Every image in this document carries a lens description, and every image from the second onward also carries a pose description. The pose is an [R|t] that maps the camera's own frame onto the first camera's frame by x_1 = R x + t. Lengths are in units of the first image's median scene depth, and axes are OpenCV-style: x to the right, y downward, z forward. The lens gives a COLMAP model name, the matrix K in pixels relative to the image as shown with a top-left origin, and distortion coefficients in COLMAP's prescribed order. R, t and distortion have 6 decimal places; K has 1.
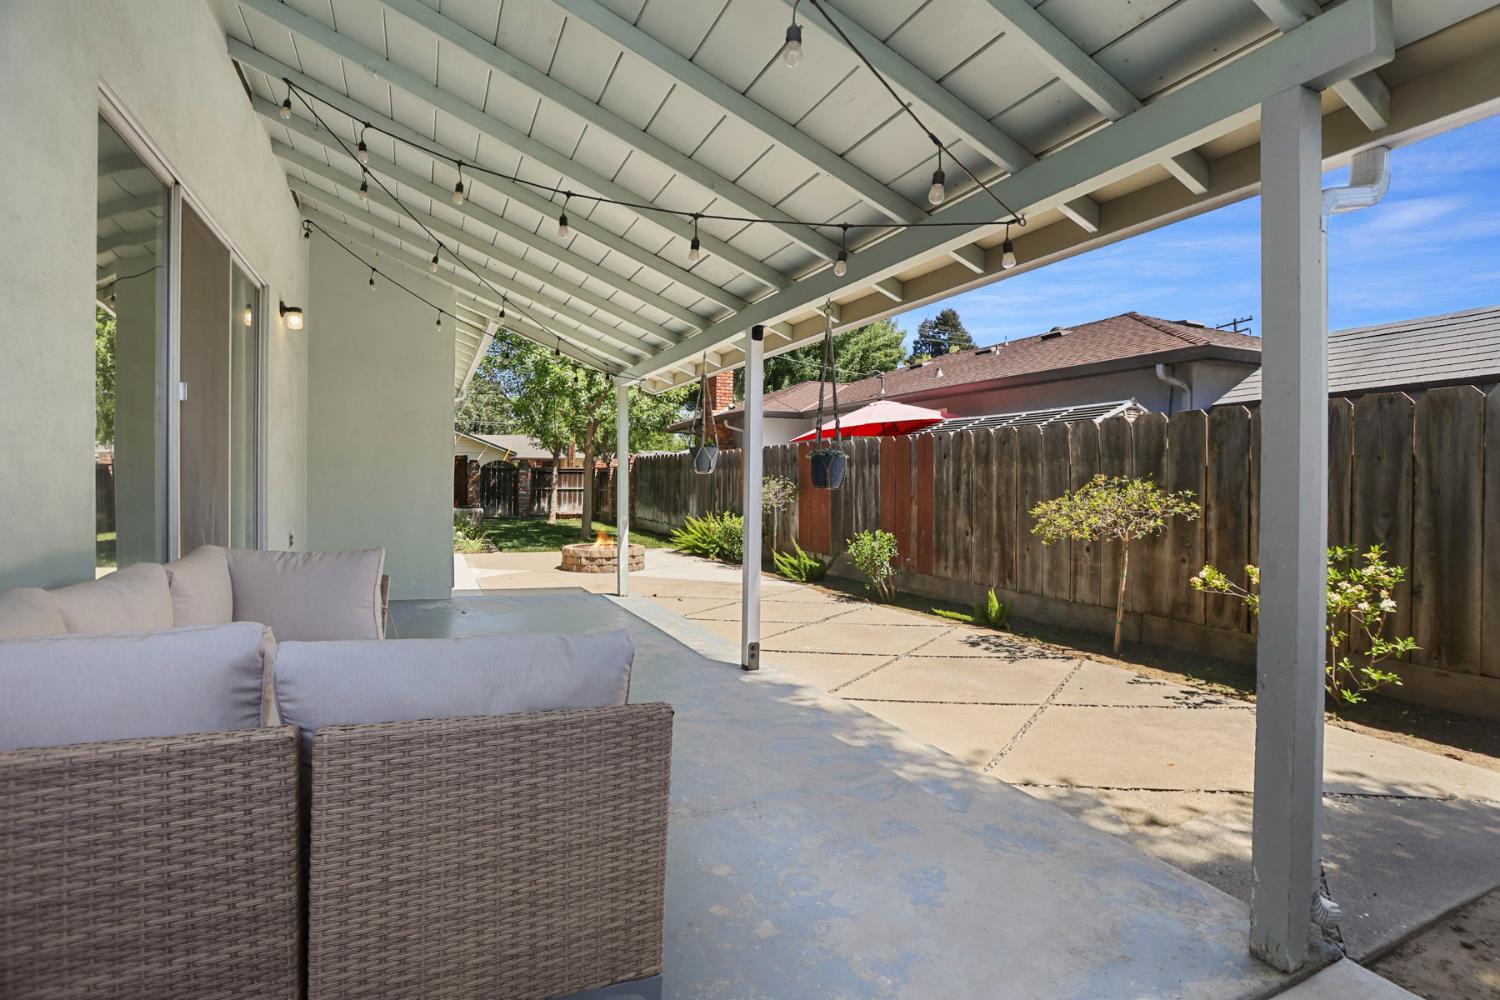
lens RADIAL K [[736.9, 0, 766.6], [0, 736.9, 487.5], [0, 0, 1]] dist [-0.045009, 0.014302]
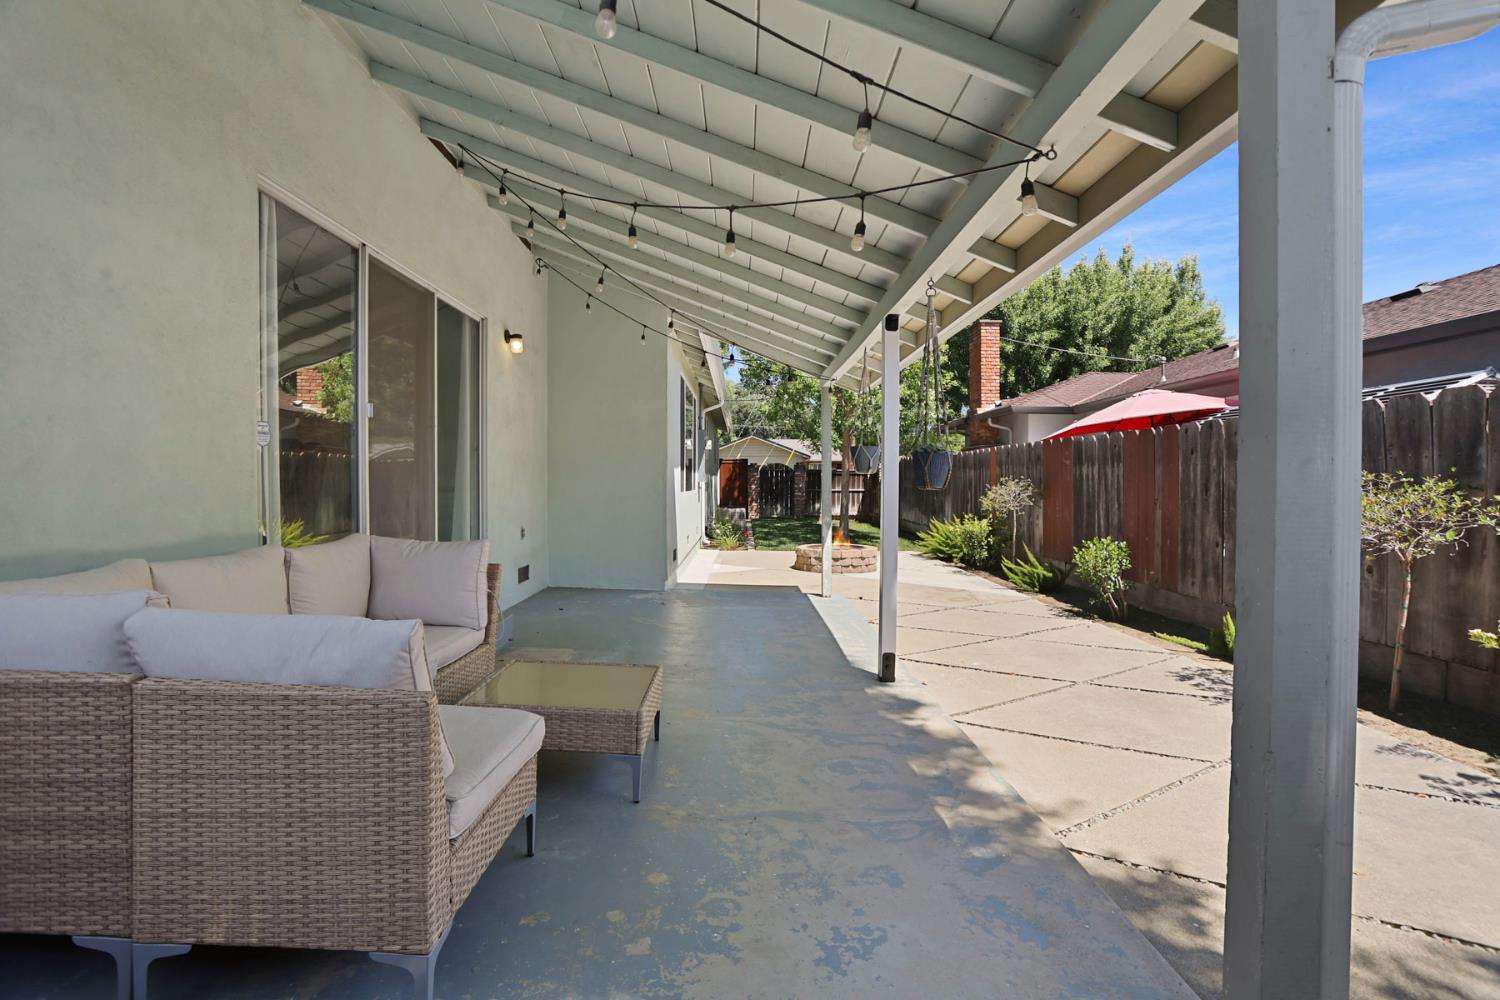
lens RADIAL K [[736.9, 0, 762.7], [0, 736.9, 492.7], [0, 0, 1]] dist [-0.045009, 0.014302]
pose [[0.915071, 0.003223, -0.403279, 0.235580], [-0.001477, 0.999988, 0.004638, 0.002469], [0.403290, -0.003649, 0.915065, 0.085159]]
